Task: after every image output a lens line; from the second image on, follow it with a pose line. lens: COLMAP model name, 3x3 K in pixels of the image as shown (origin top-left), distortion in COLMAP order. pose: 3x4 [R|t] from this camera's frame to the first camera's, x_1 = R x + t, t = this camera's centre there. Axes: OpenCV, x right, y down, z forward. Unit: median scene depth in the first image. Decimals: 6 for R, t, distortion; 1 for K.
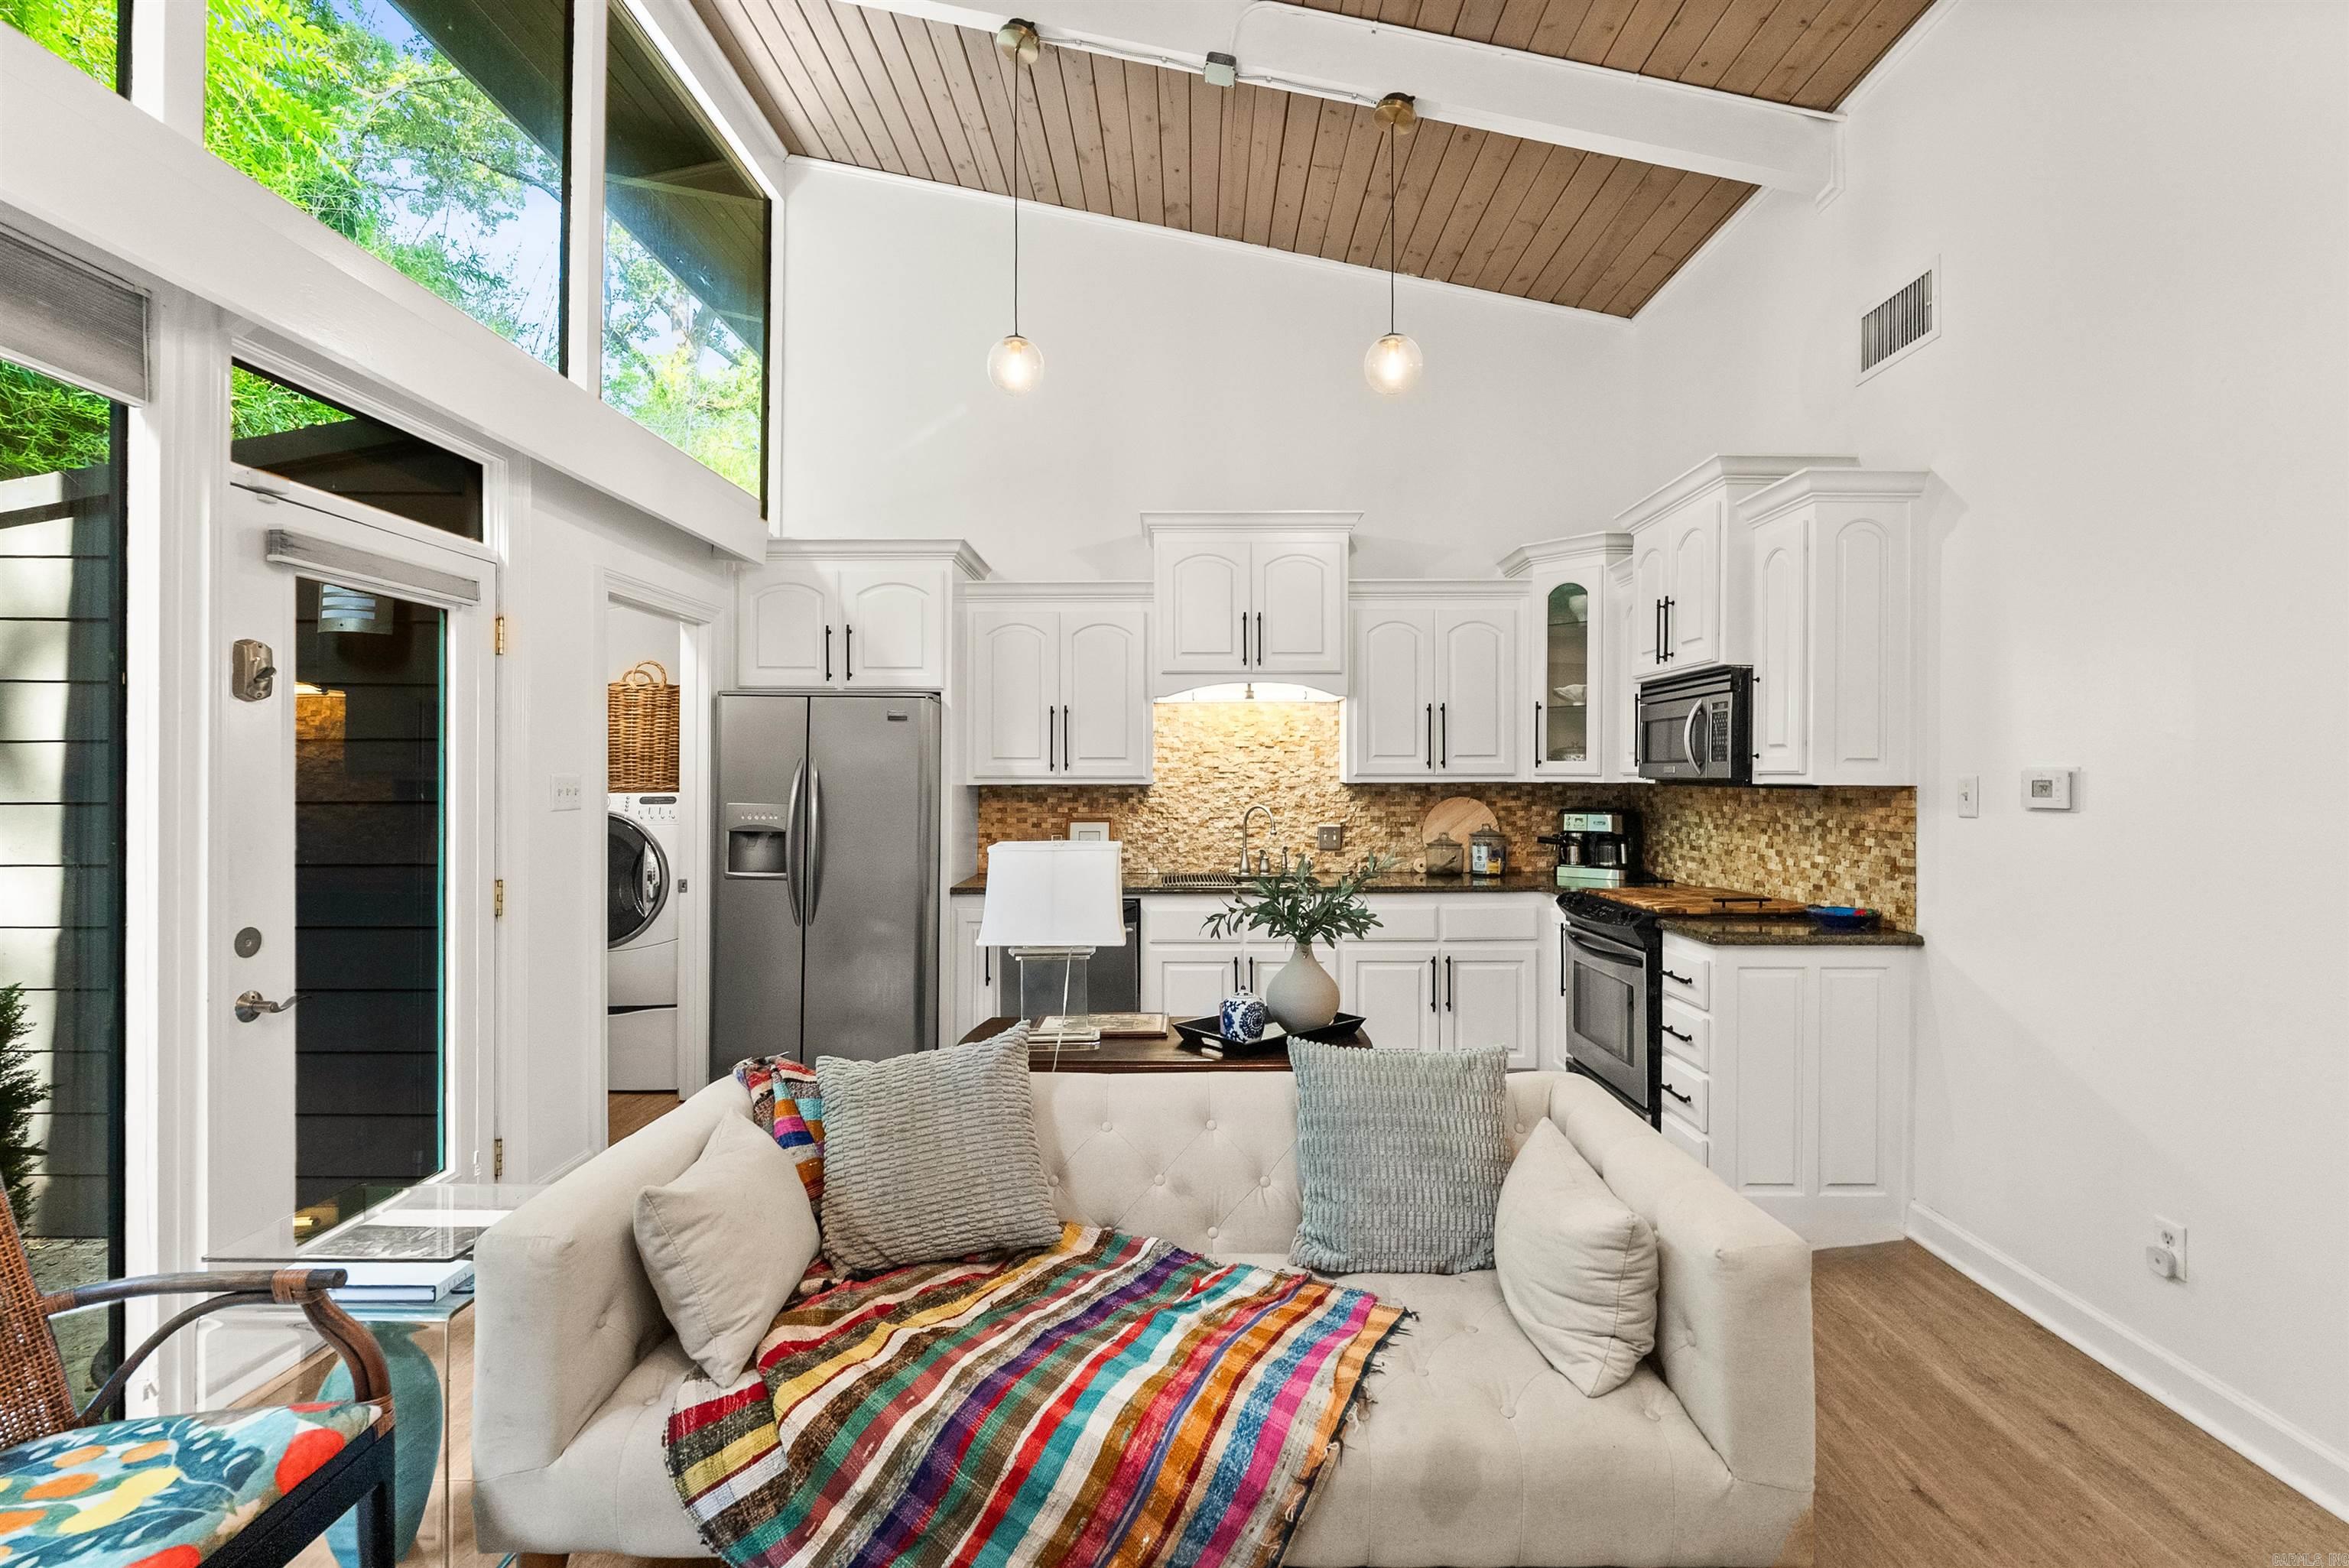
lens RADIAL K [[1056.8, 0, 1174.4], [0, 1056.8, 775.5], [0, 0, 1]] dist [-0.011346, 0.002673]
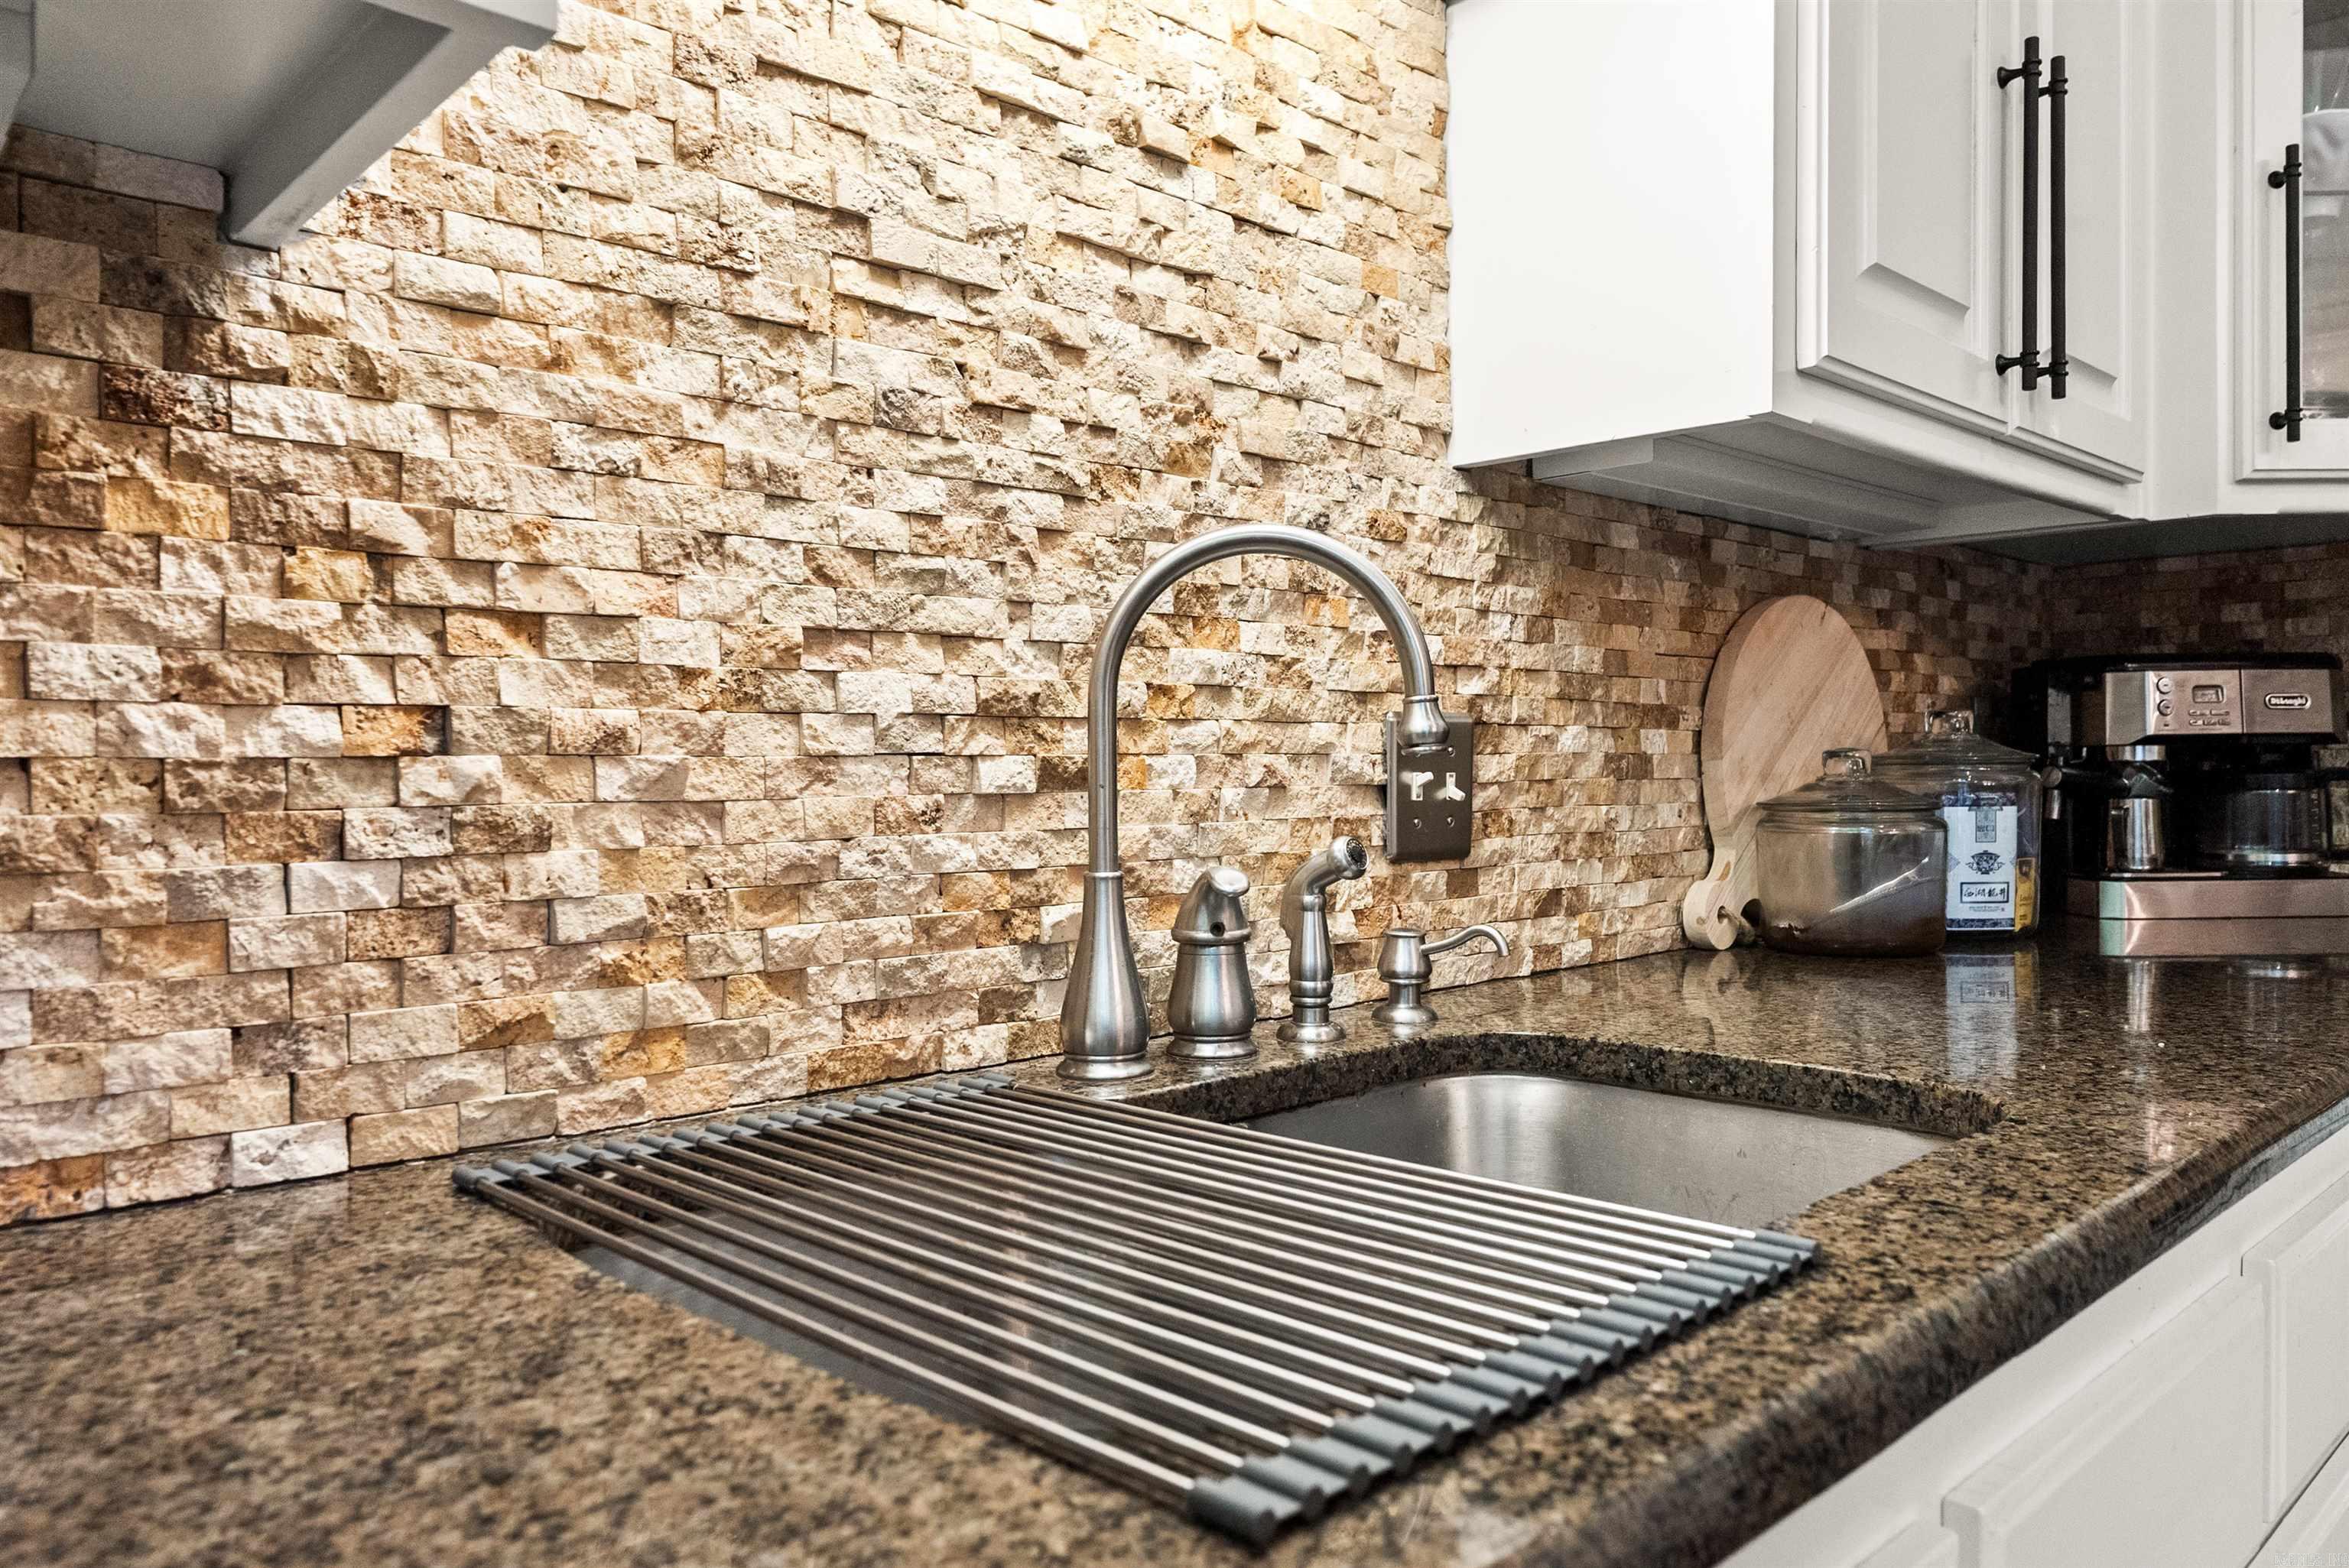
lens RADIAL K [[1642.5, 0, 1178.6], [0, 1642.5, 793.5], [0, 0, 1]] dist [-0.003552, 0.004785]
pose [[0.717680, -0.014675, 0.696219, -0.089999], [0.007918, 0.999885, 0.012914, 0.077560], [-0.696328, -0.003756, 0.717714, 1.154560]]
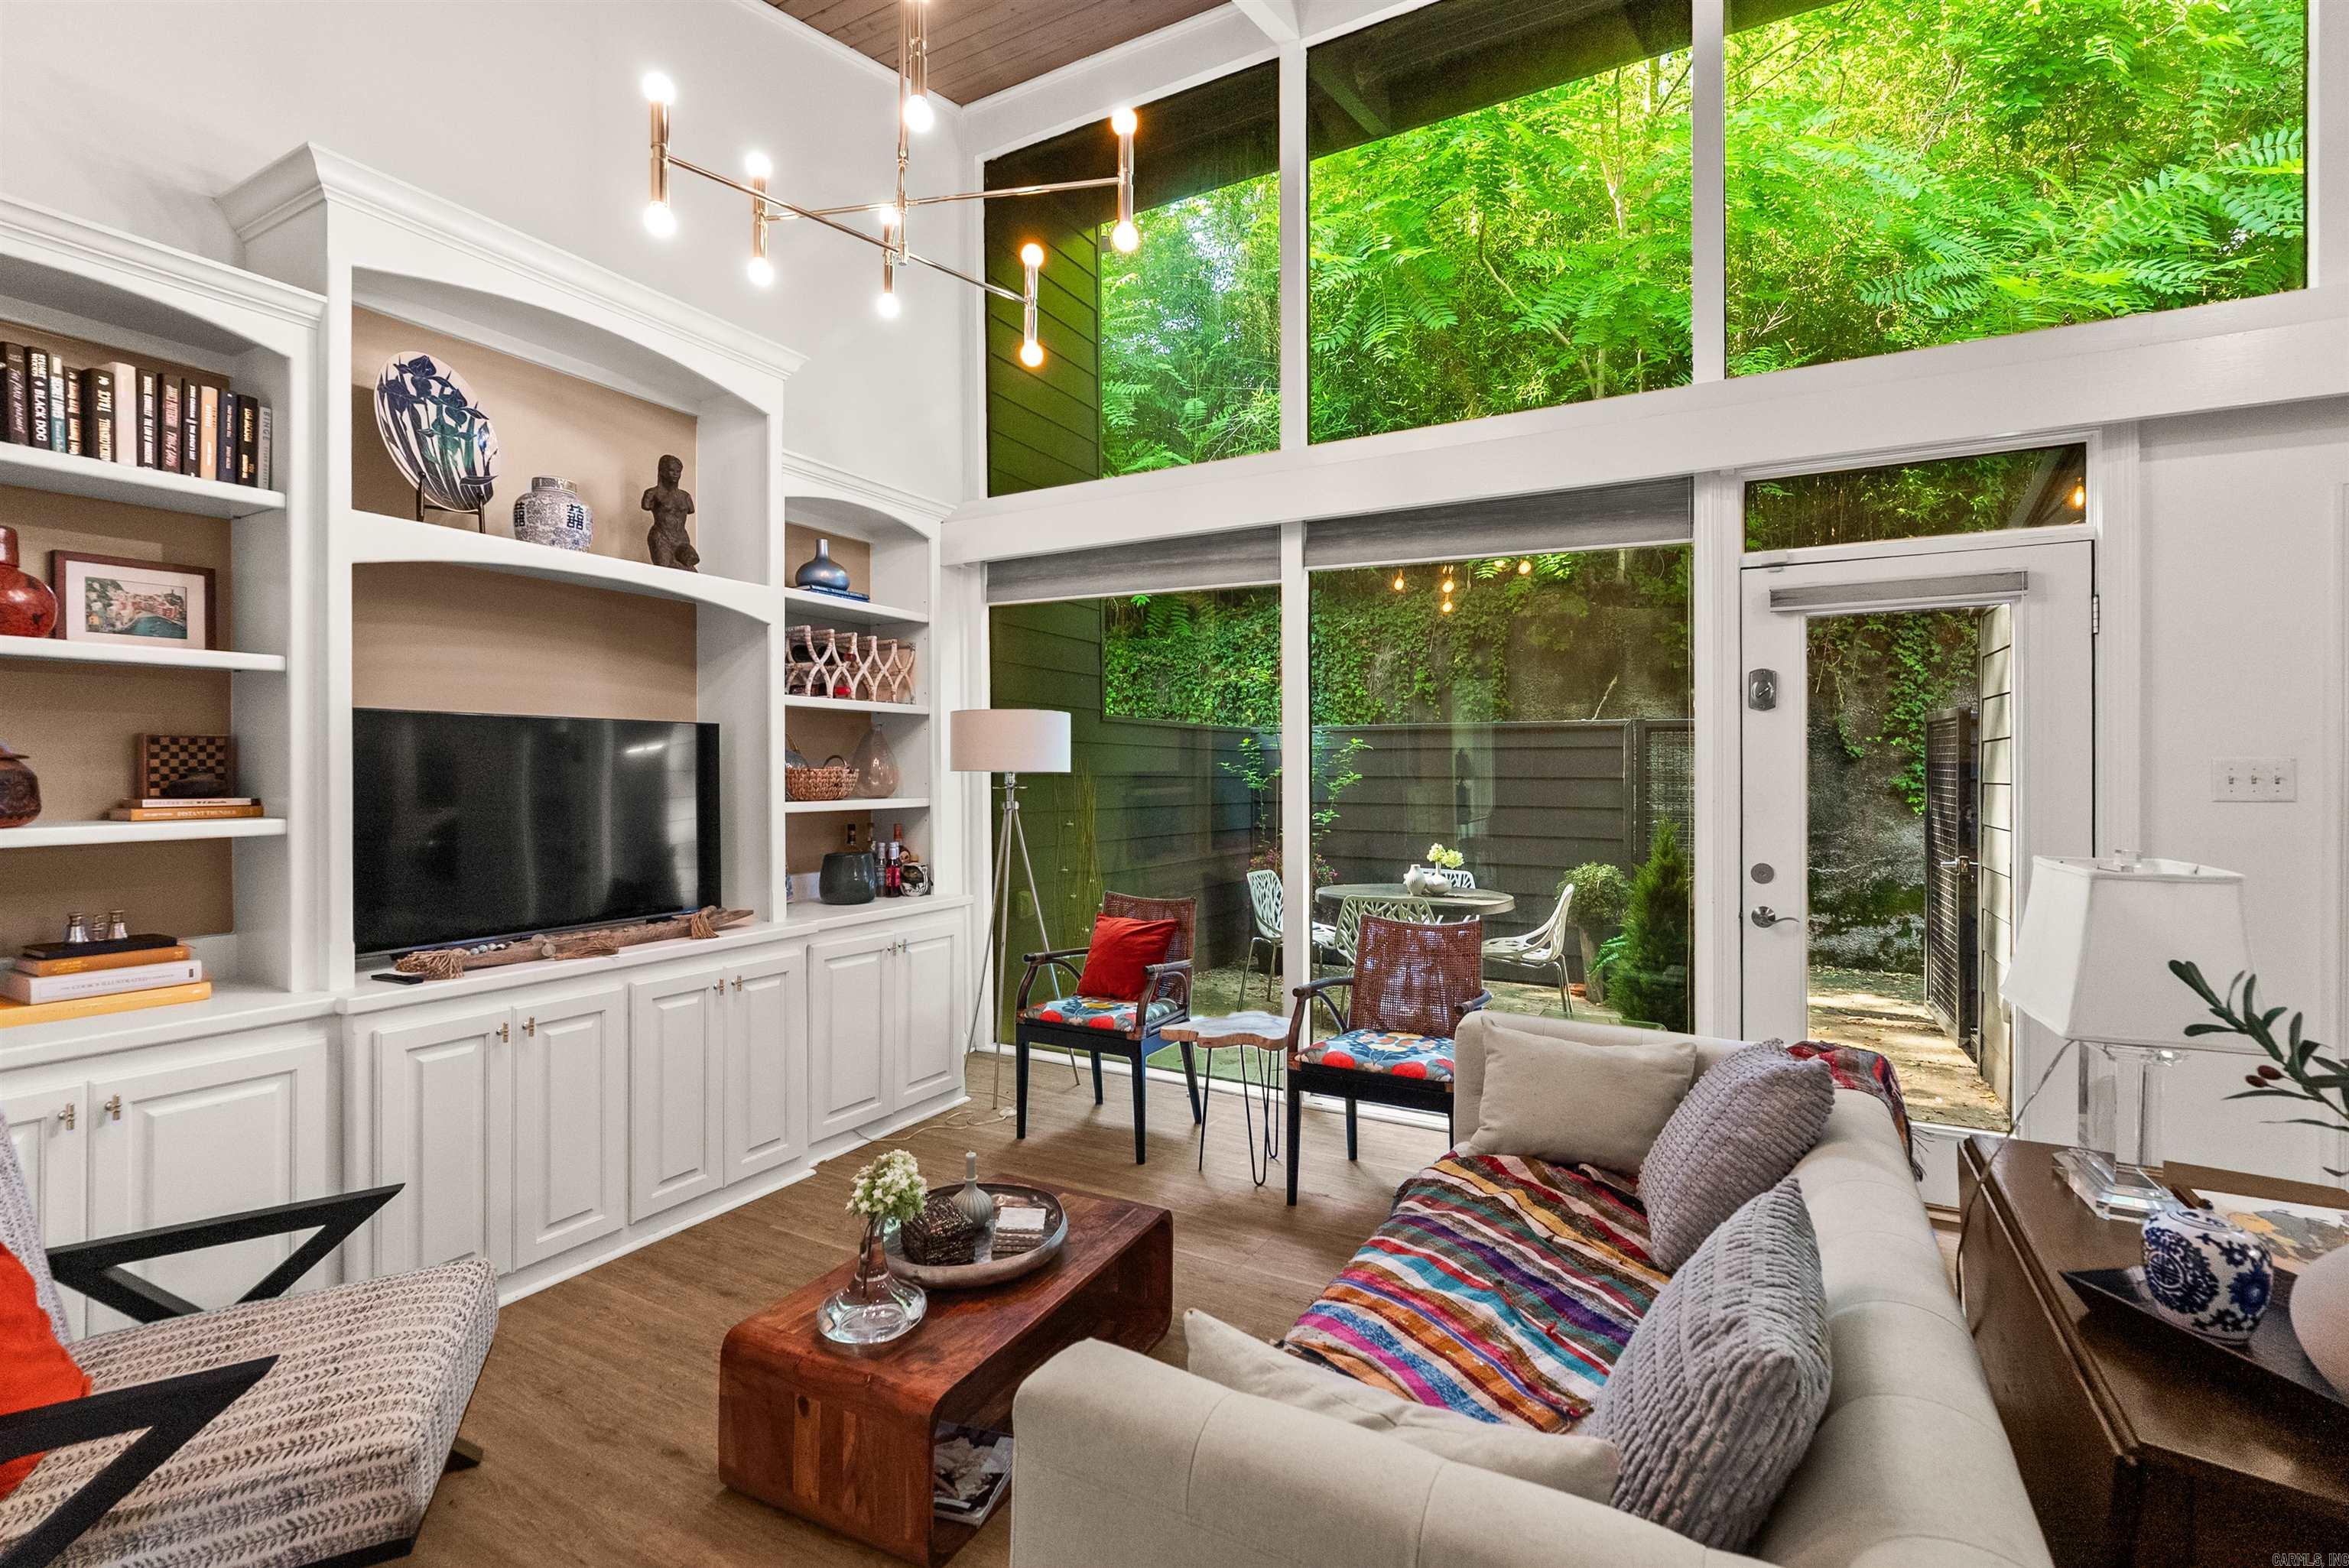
lens RADIAL K [[1056.8, 0, 1186.9], [0, 1056.8, 772.3], [0, 0, 1]] dist [-0.011346, 0.002673]
pose [[-0.475349, 0.000561, -0.879797, 0.489023], [-0.000622, 0.999999, 0.000974, 0.008966], [0.879797, 0.001010, -0.475348, 0.596996]]
